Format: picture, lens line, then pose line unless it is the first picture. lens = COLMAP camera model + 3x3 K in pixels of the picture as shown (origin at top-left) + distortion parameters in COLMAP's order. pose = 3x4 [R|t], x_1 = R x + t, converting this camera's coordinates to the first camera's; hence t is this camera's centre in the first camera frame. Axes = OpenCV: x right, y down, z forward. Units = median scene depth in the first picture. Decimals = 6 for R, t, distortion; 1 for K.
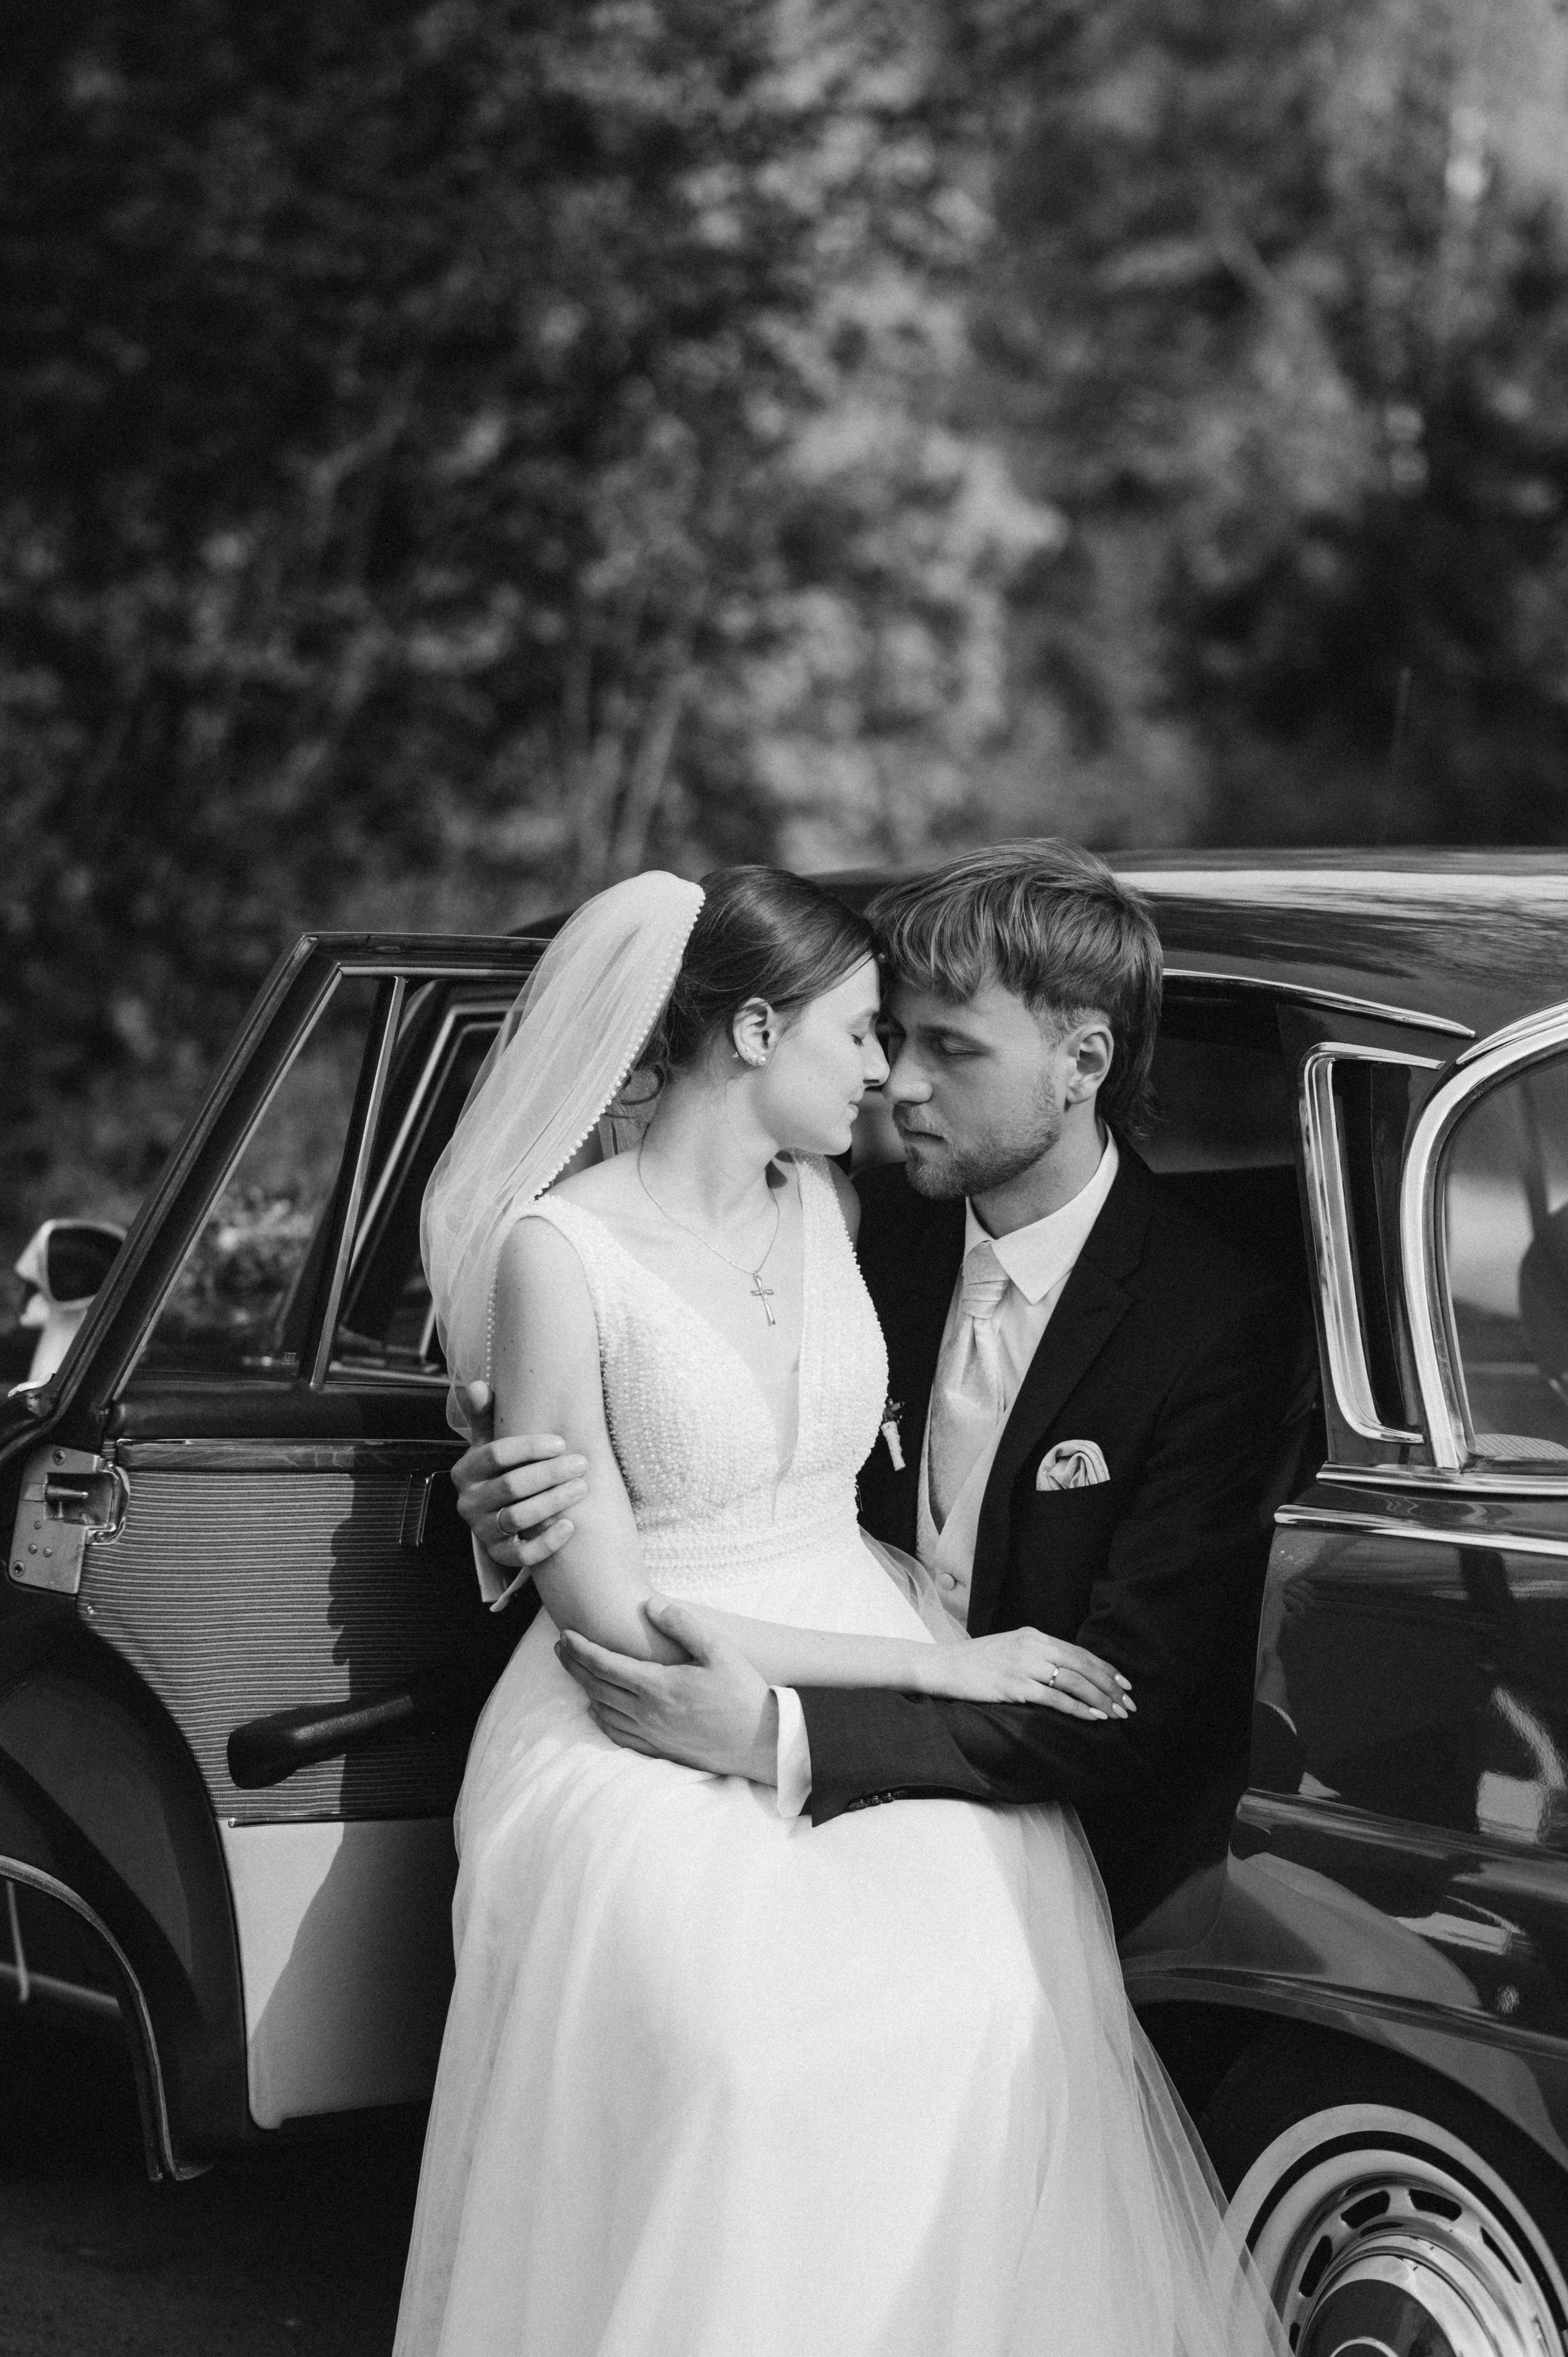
lens RADIAL K [[5595.6, 0, 782.7], [0, 5595.6, 1177.4], [0, 0, 1]] dist [-0.078585, 0.000000]
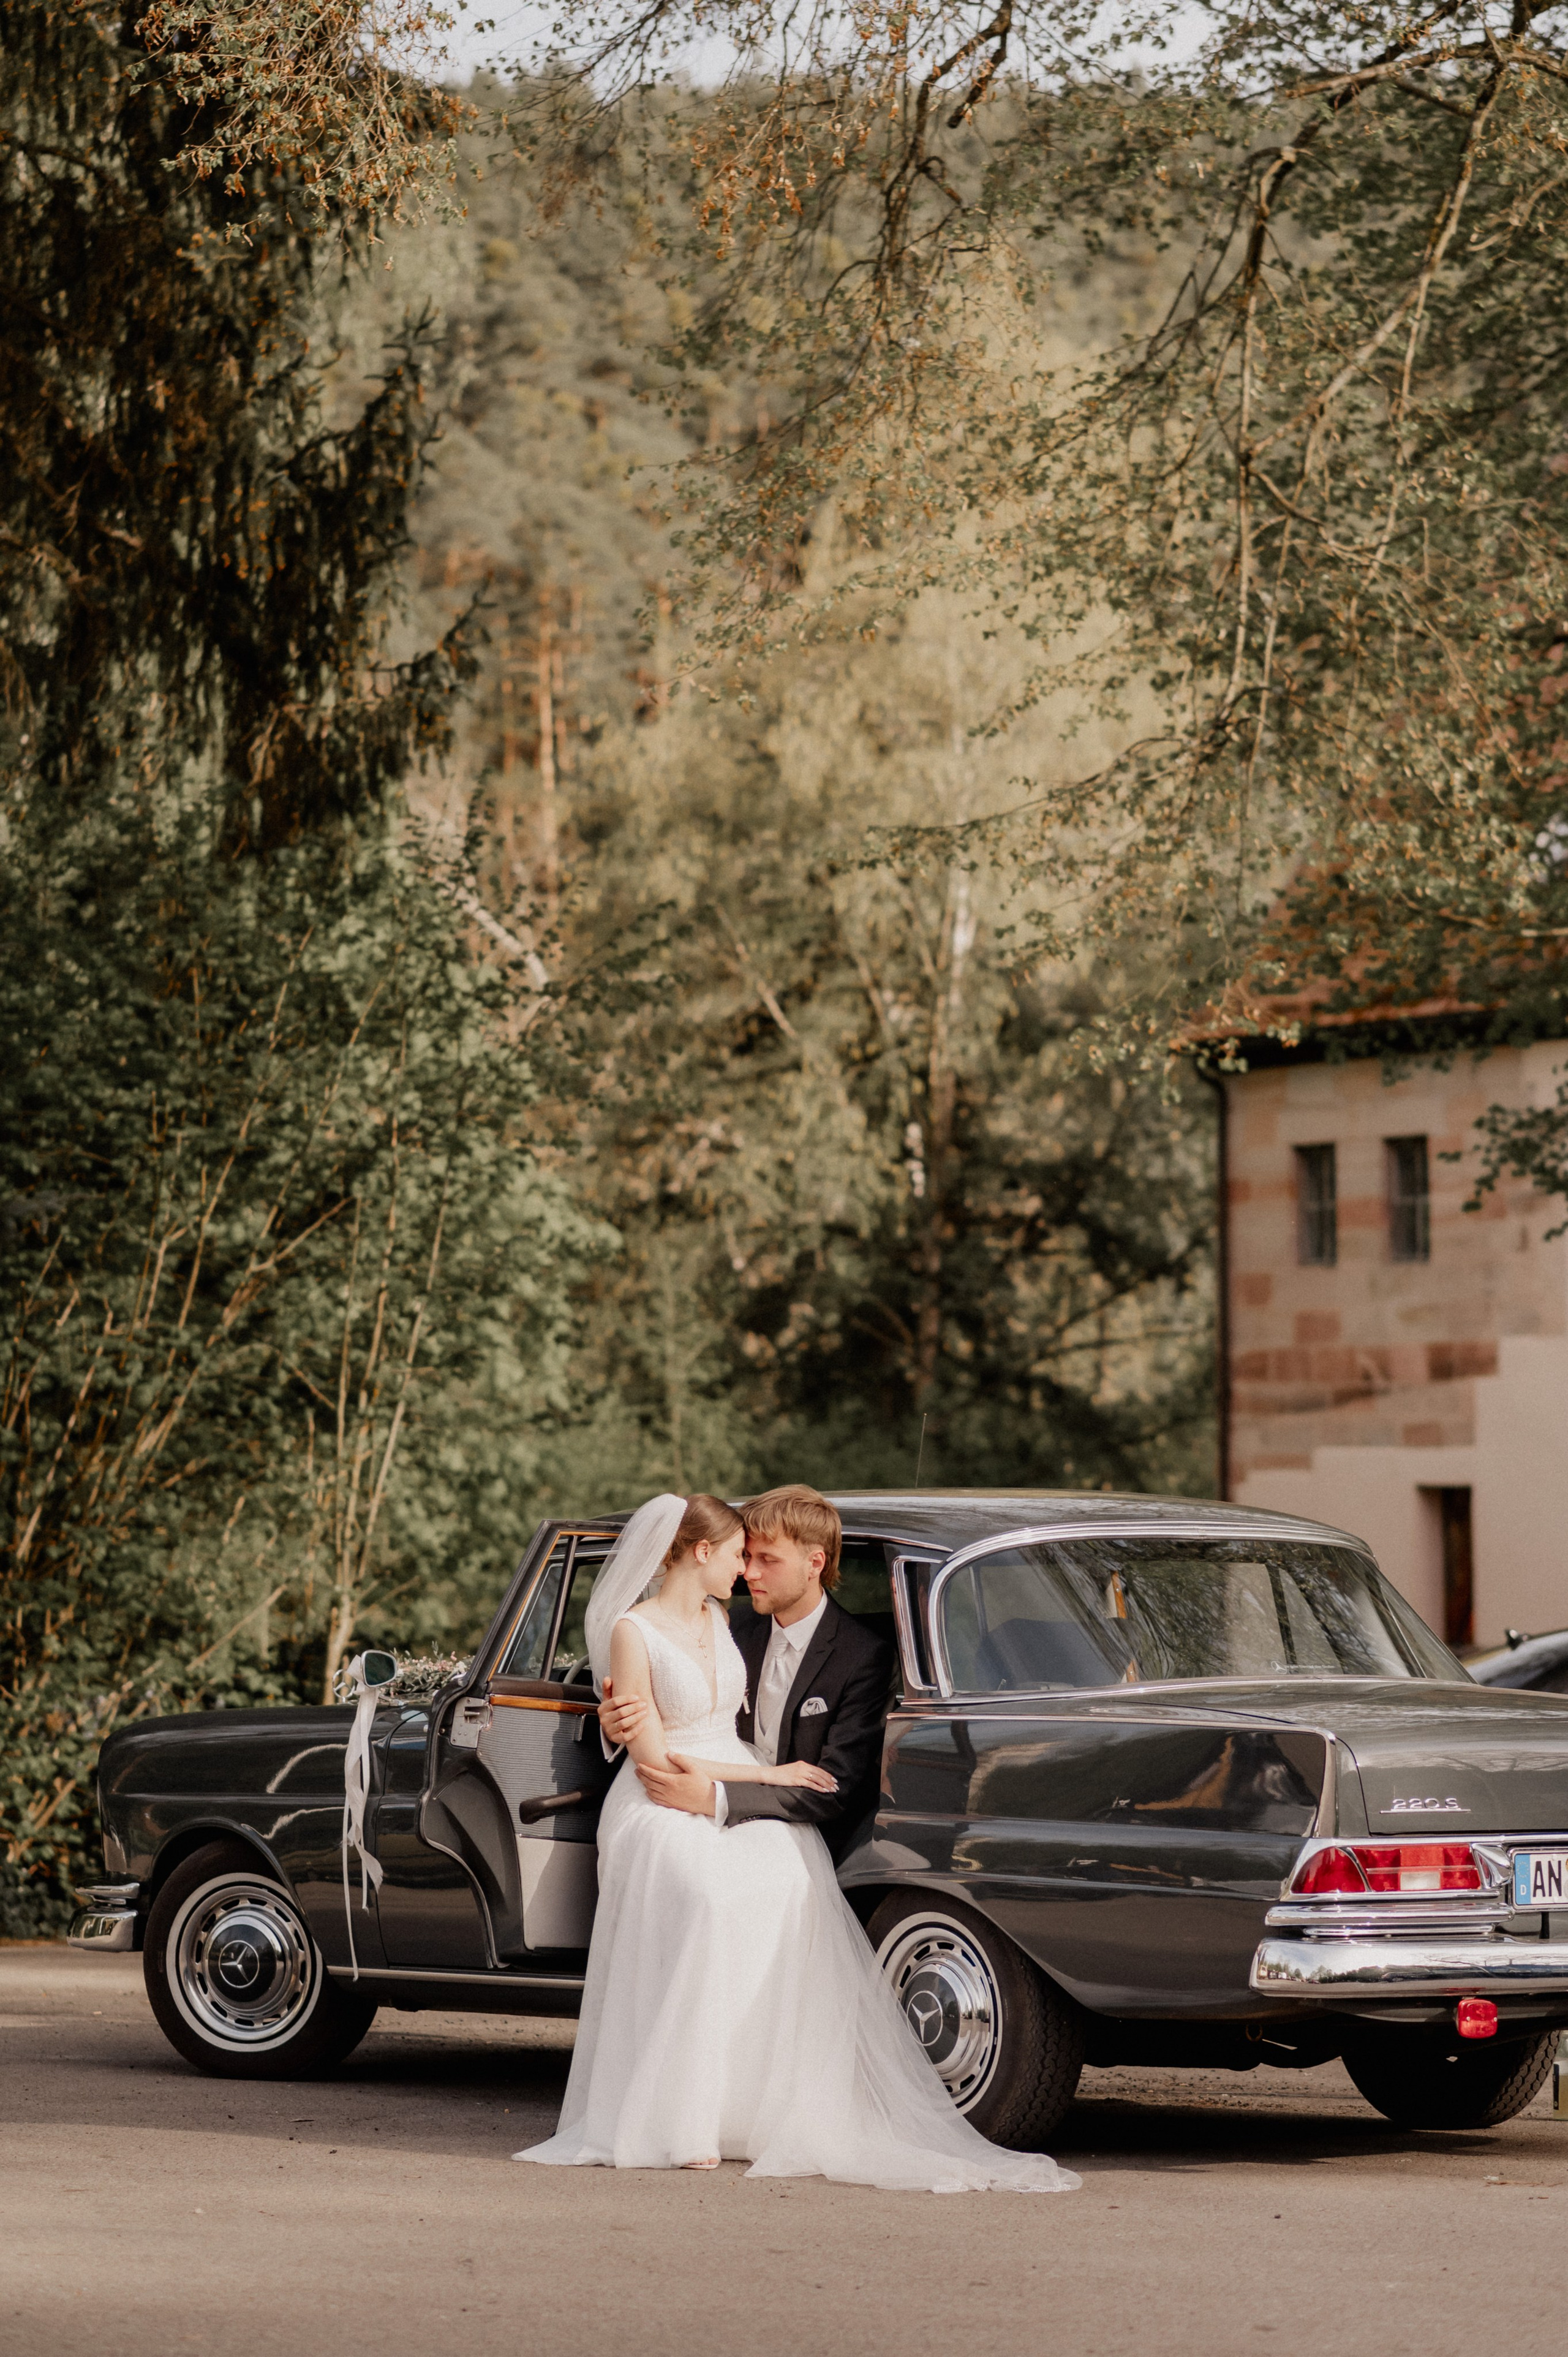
lens RADIAL K [[5594.9, 0, 779.6], [0, 5594.9, 1188.4], [0, 0, 1]] dist [-0.078585, 0.000000]
pose [[0.996237, -0.007099, 0.086383, -0.206910], [0.017212, 0.992995, -0.116893, 0.121487], [-0.084948, 0.117940, 0.989381, -1.818684]]
